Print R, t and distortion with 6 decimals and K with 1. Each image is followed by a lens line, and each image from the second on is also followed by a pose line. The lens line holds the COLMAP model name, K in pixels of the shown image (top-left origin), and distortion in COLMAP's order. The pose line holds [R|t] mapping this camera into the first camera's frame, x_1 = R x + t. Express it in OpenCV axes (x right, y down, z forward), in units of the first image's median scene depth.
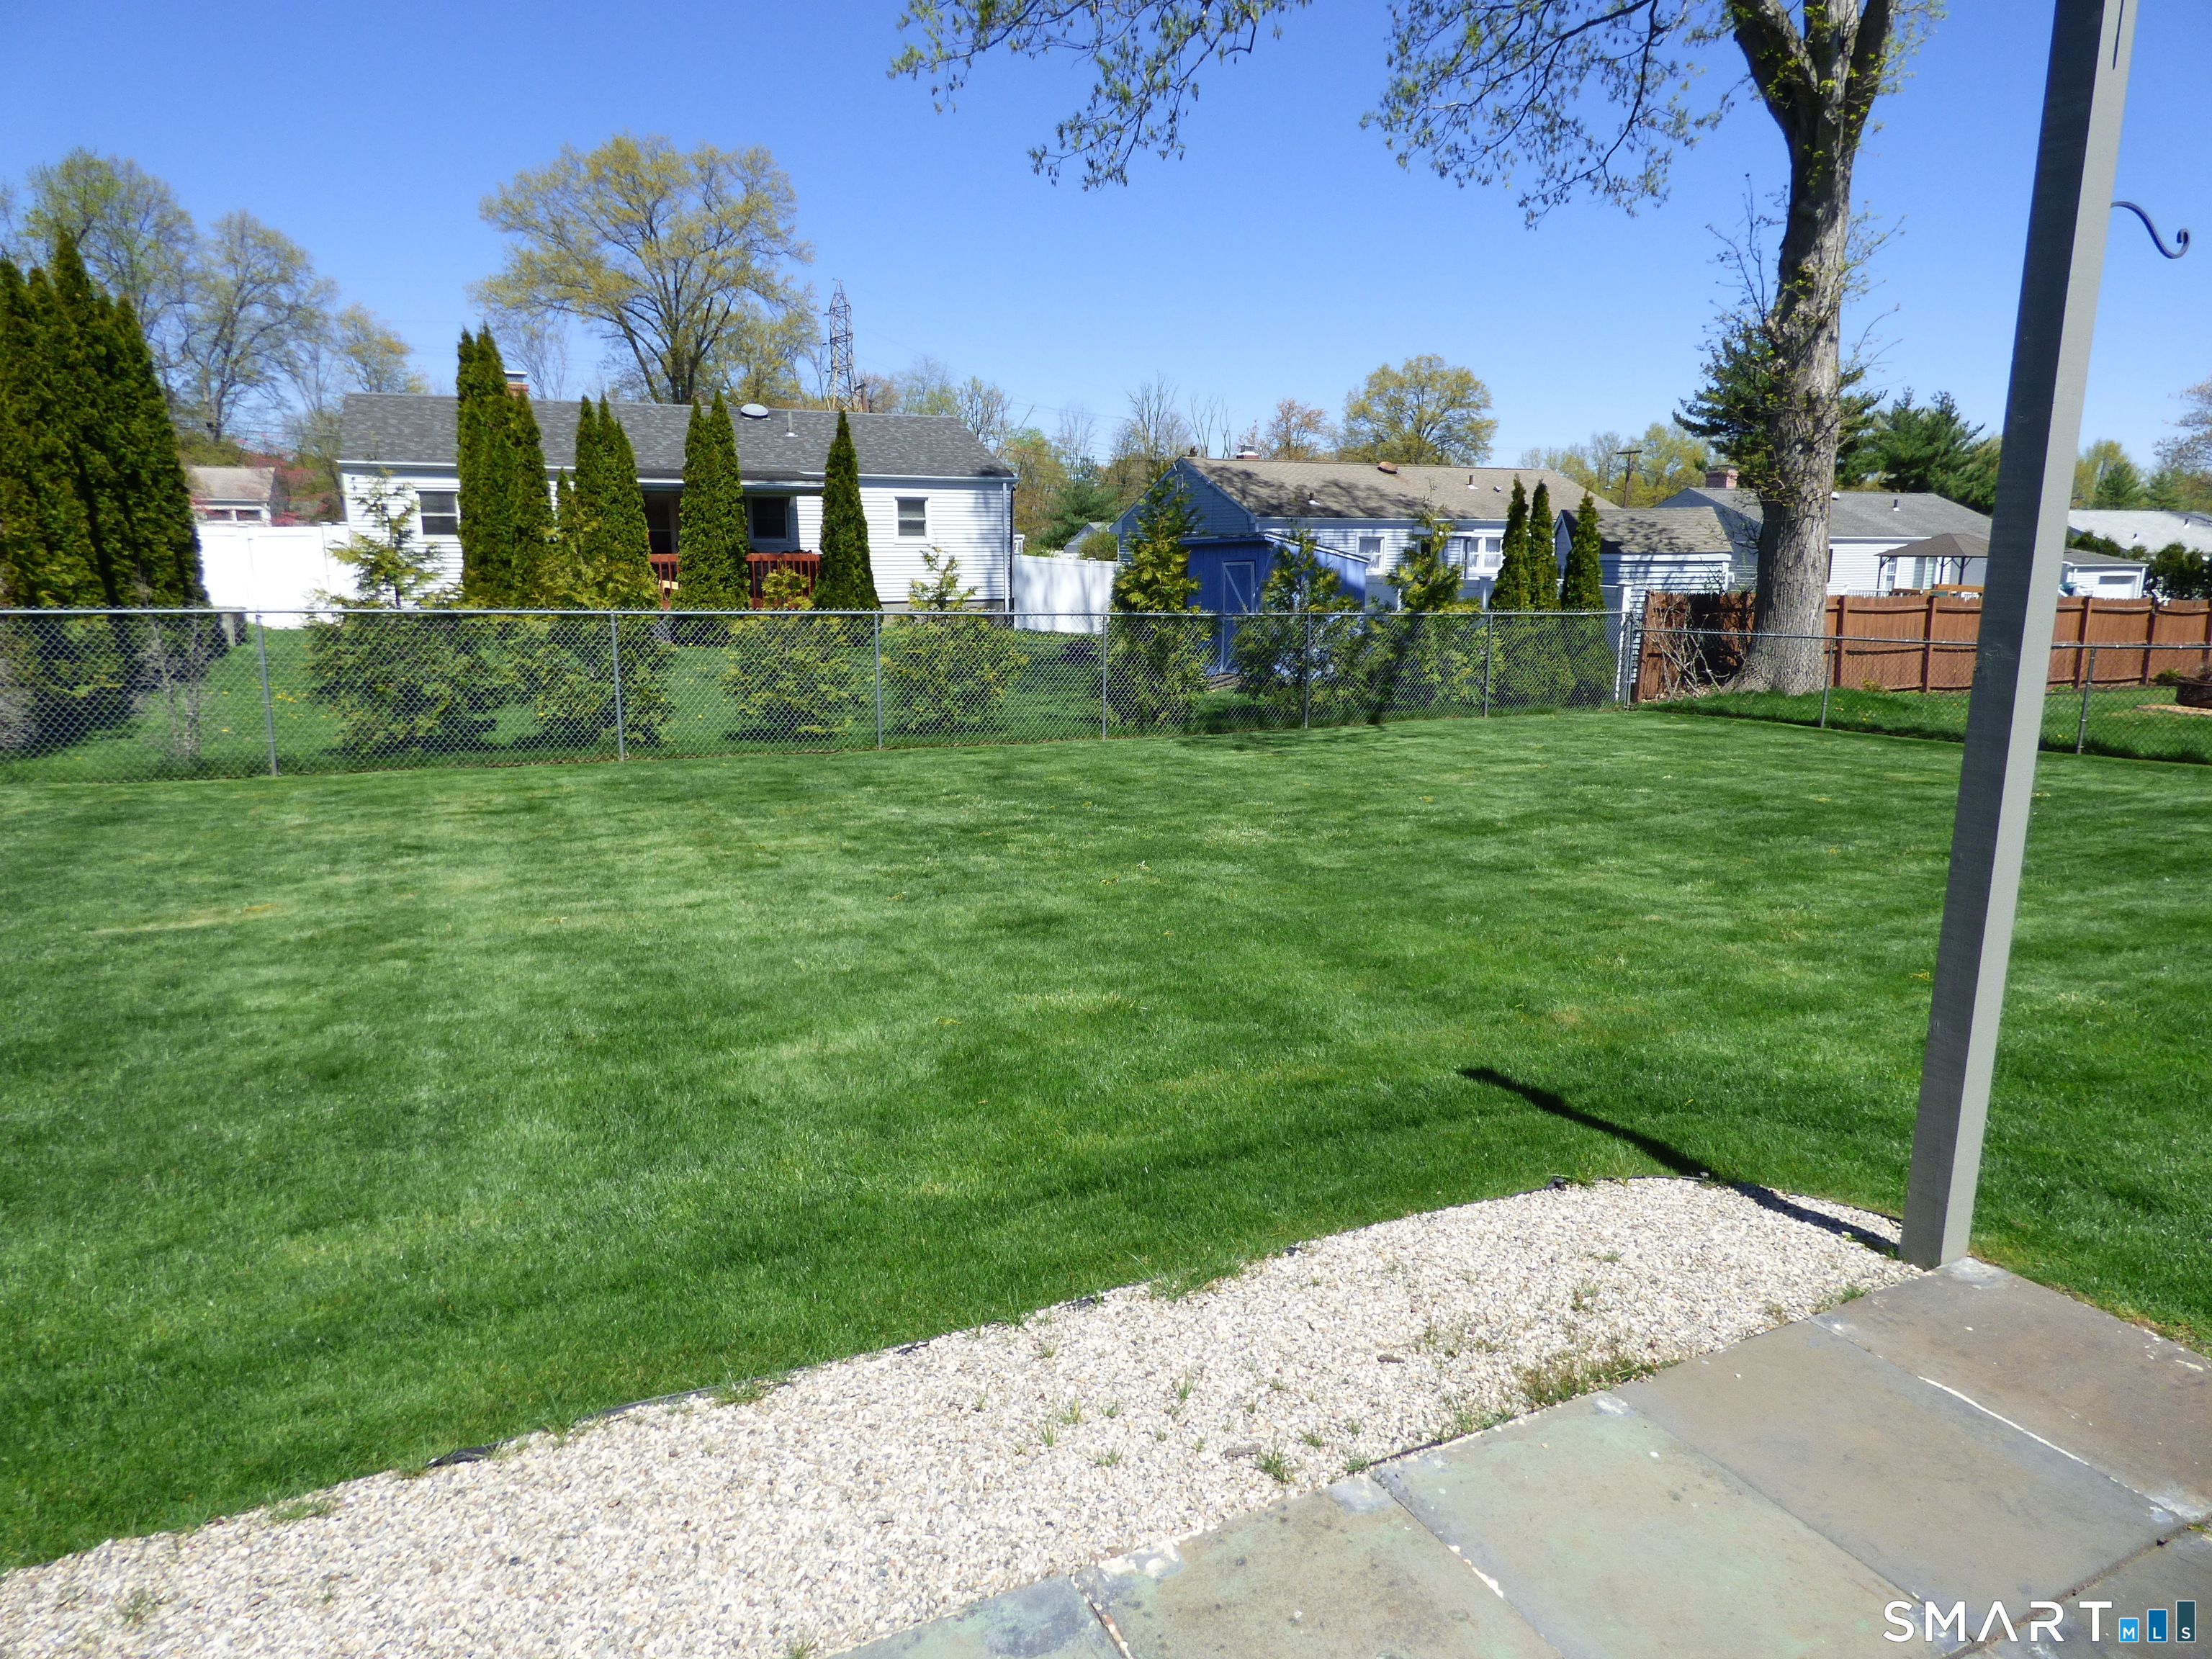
lens RADIAL K [[1338.0, 0, 1093.3], [0, 1338.0, 827.4], [0, 0, 1]] dist [-0.004849, -0.002690]
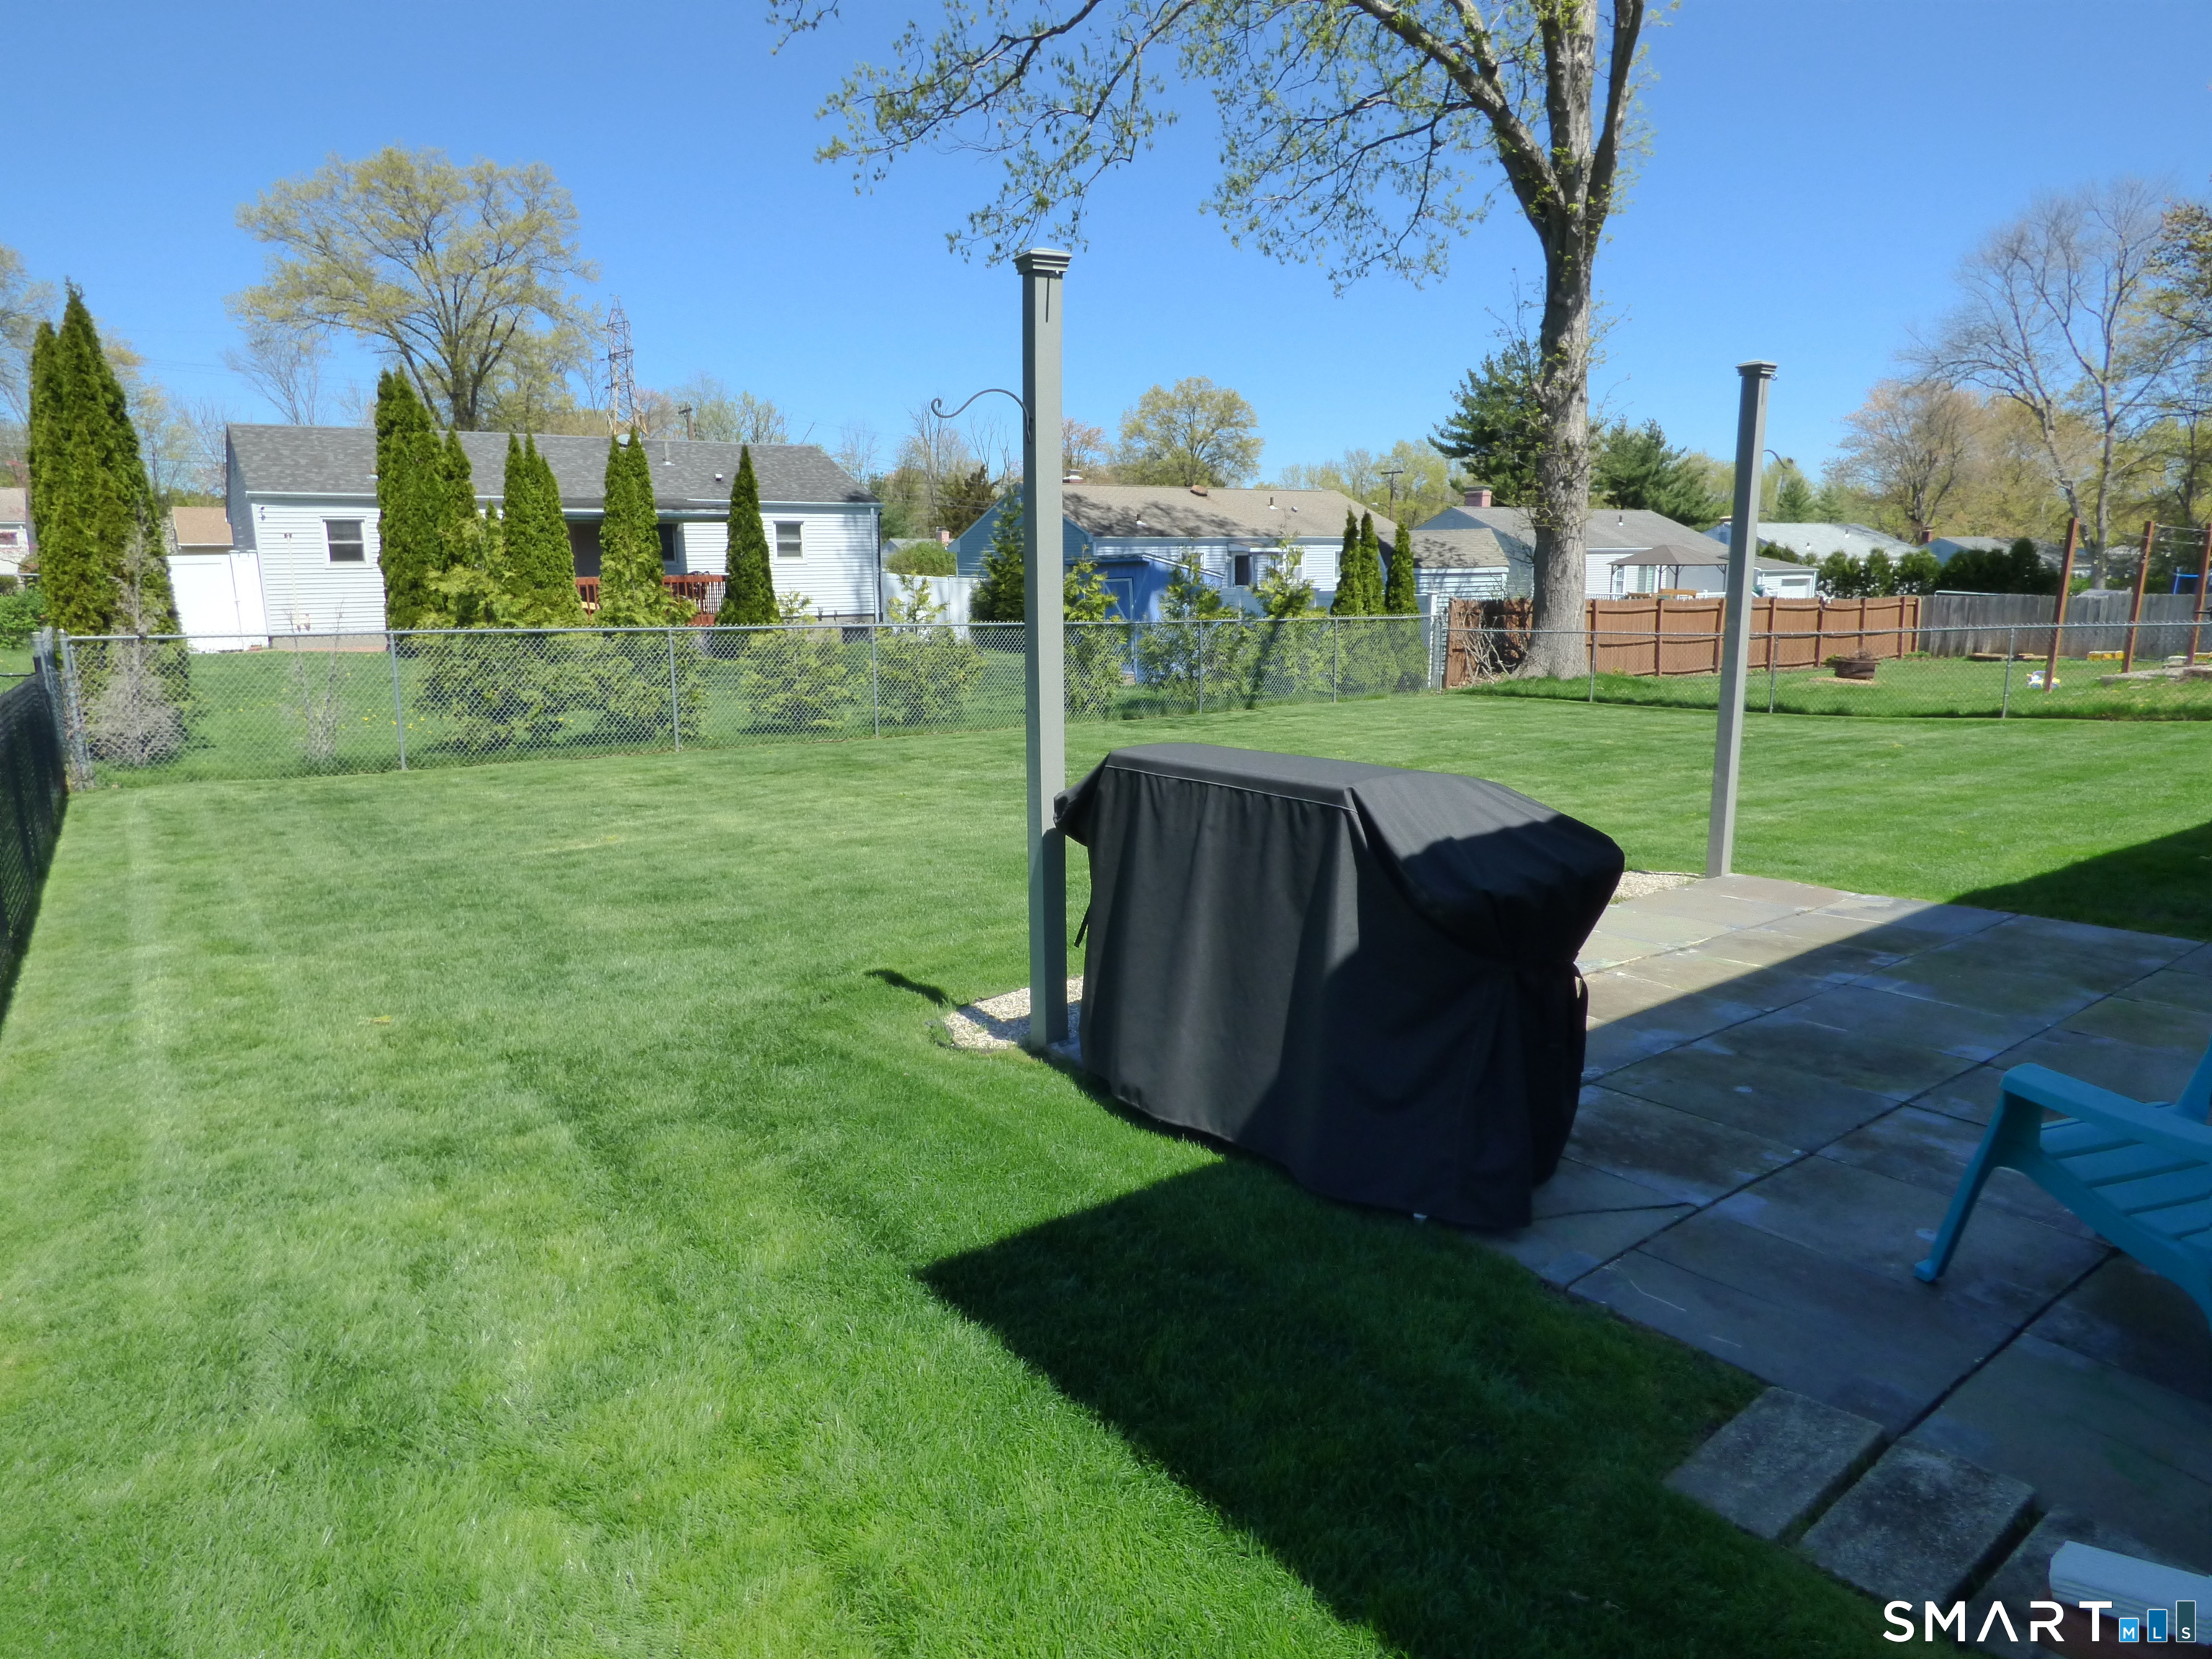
lens RADIAL K [[1333.0, 0, 1092.3], [0, 1333.0, 830.2], [0, 0, 1]] dist [-0.009955, 0.001619]
pose [[0.986212, -0.042248, 0.160001, -0.104972], [0.043287, 0.999058, -0.003013, 0.023845], [-0.159723, 0.009898, 0.987112, -0.143616]]
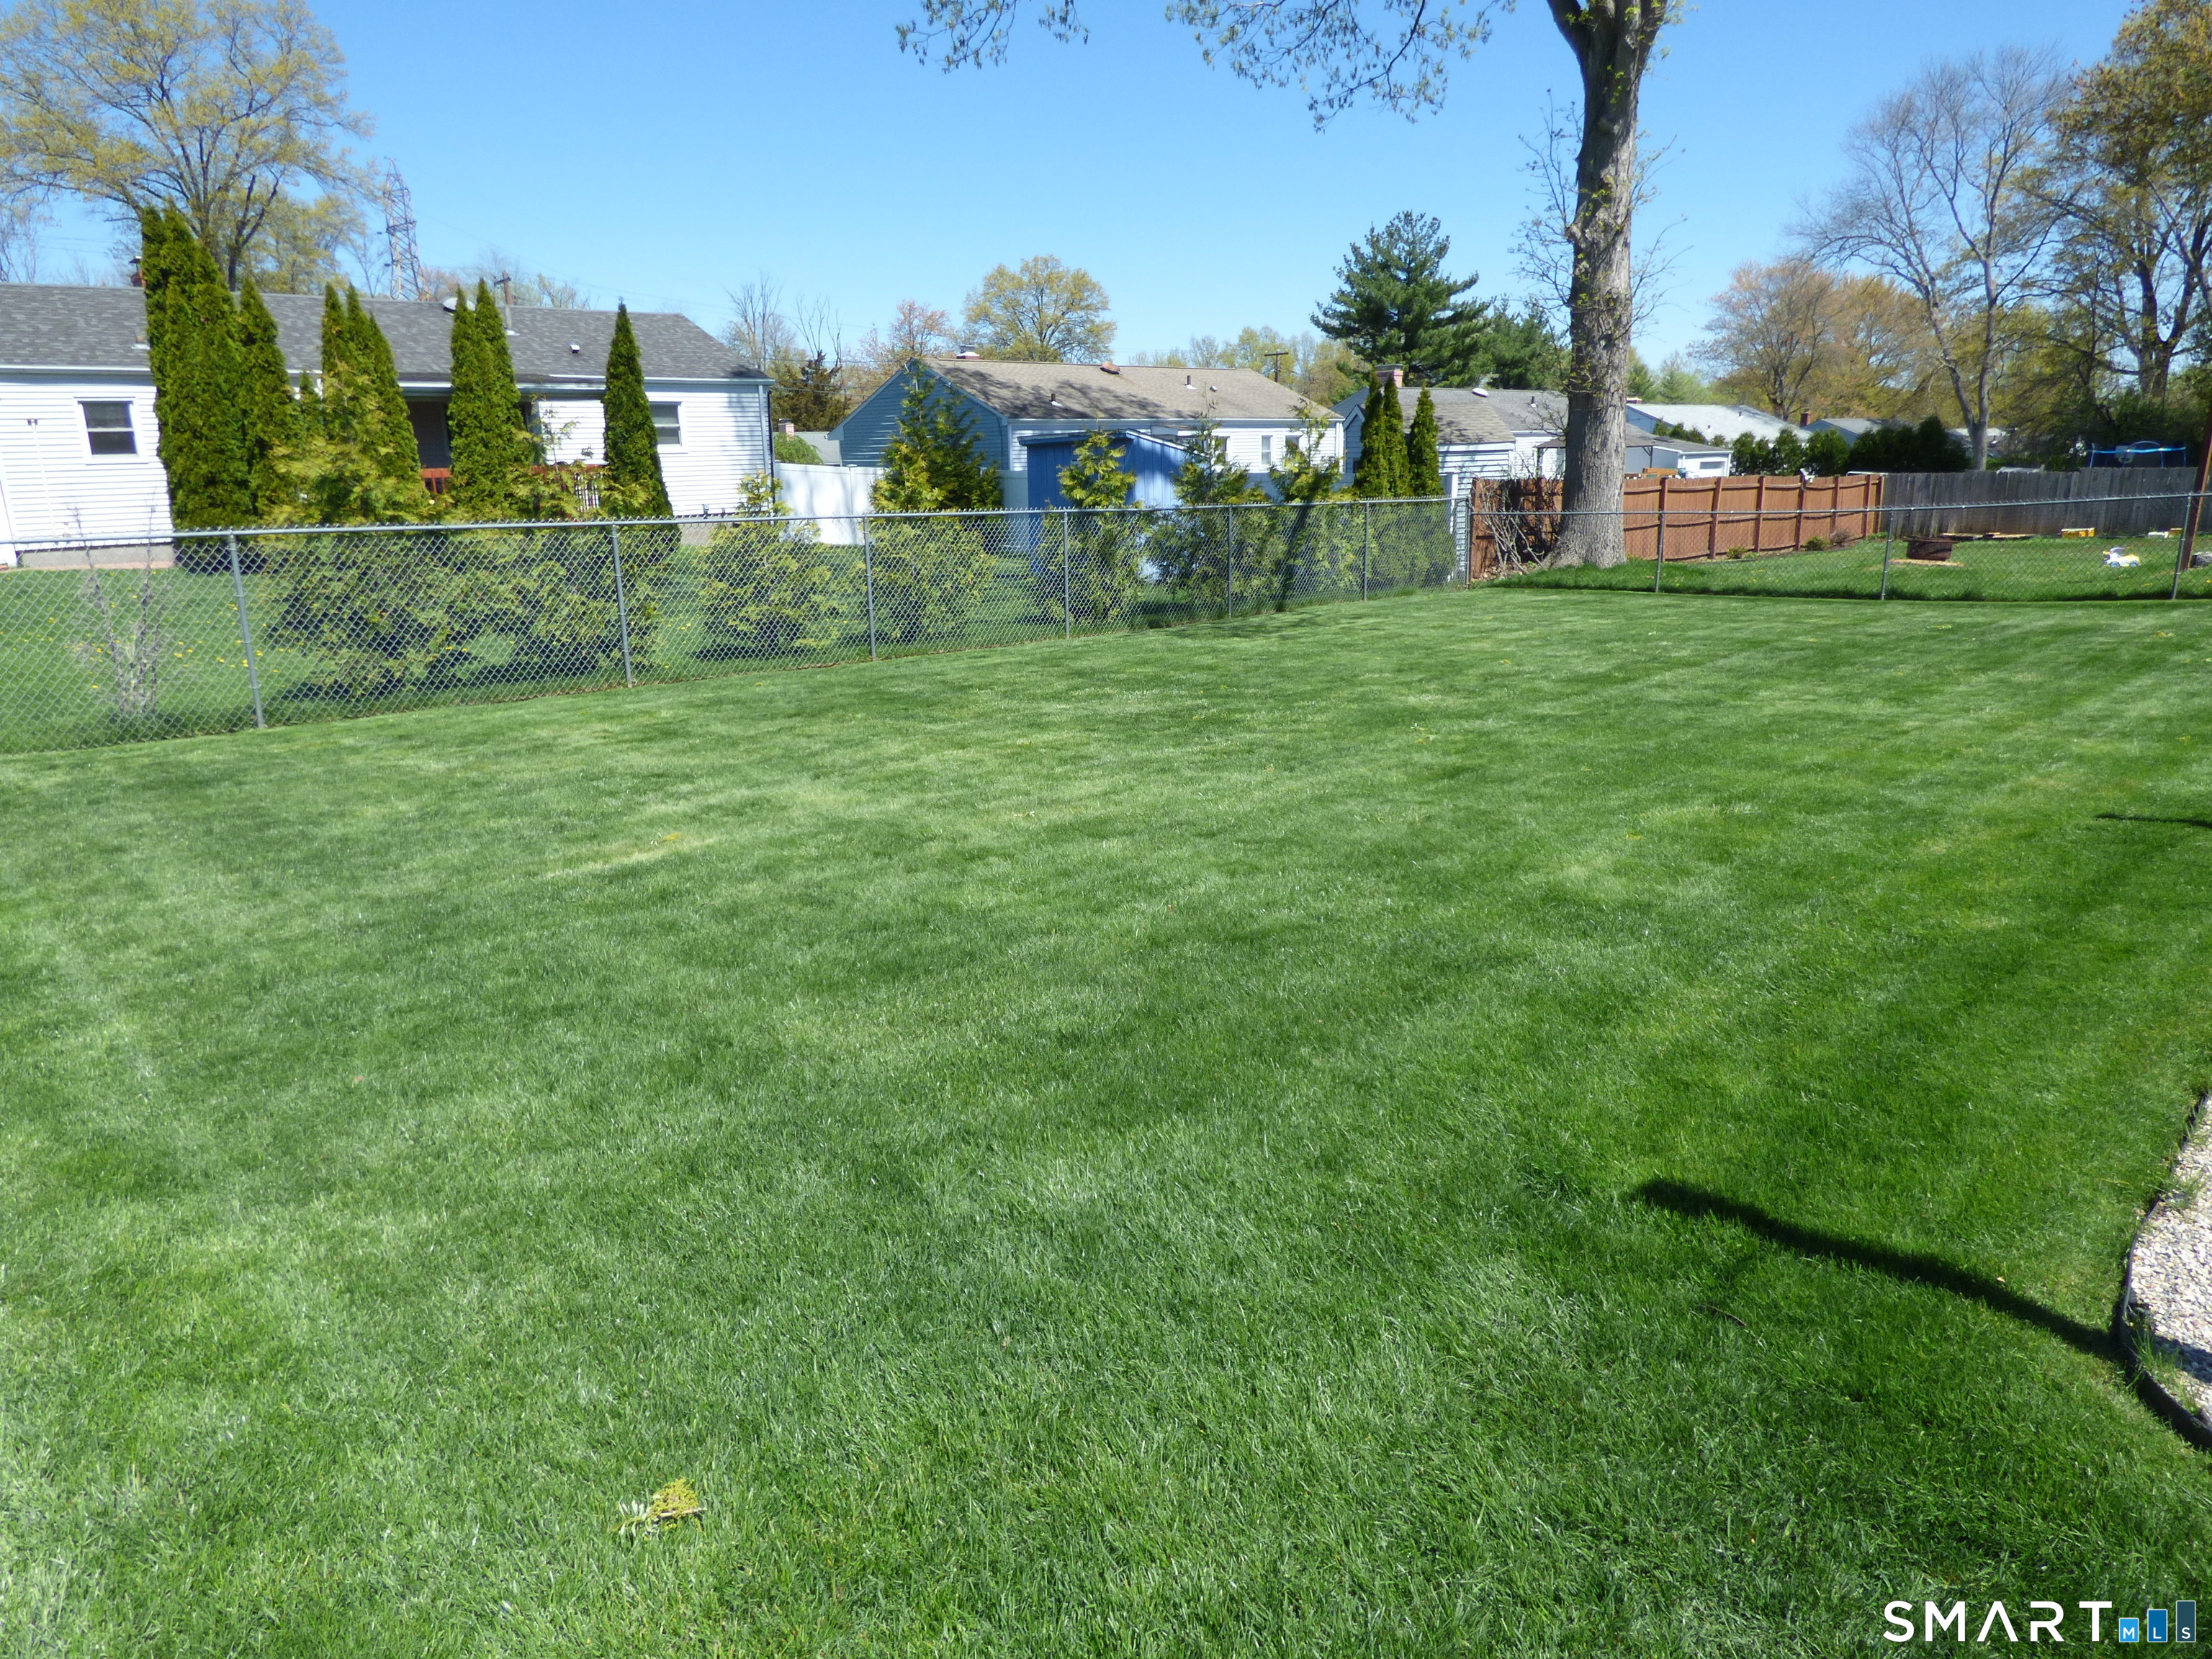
lens RADIAL K [[1363.3, 0, 1106.0], [0, 1363.3, 829.5], [0, 0, 1]] dist [-0.011083, -0.006444]
pose [[0.956474, -0.097105, 0.275187, -0.180491], [0.080297, 0.994187, 0.071728, 0.003730], [-0.280552, -0.046509, 0.958711, 0.007022]]
